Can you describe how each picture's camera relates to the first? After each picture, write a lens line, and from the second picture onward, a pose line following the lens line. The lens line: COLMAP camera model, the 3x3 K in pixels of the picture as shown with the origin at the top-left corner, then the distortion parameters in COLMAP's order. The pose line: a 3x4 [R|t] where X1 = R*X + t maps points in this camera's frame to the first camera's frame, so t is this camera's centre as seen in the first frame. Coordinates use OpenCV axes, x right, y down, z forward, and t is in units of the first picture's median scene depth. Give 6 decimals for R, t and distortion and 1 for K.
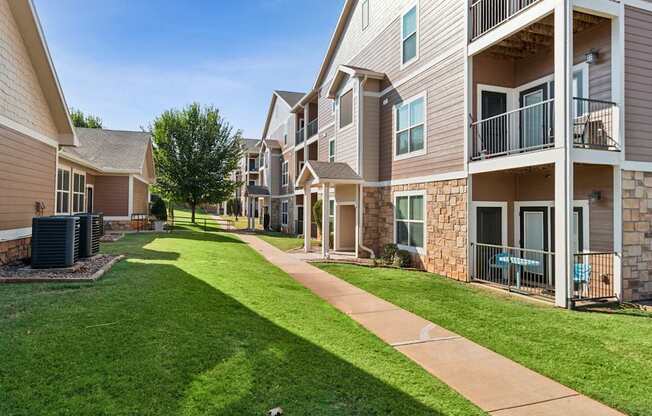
lens RADIAL K [[376.9, 0, 318.2], [0, 376.9, 208.6], [0, 0, 1]] dist [0.002569, 0.000769]
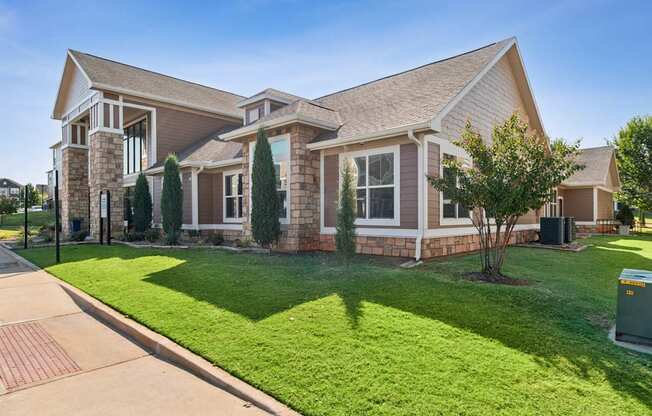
lens RADIAL K [[376.9, 0, 318.2], [0, 376.9, 208.6], [0, 0, 1]] dist [0.002569, 0.000769]
pose [[0.461829, -0.028417, -0.886514, 0.150361], [0.004286, 0.999546, -0.029807, 0.011400], [0.886959, 0.009966, 0.461741, -0.317500]]
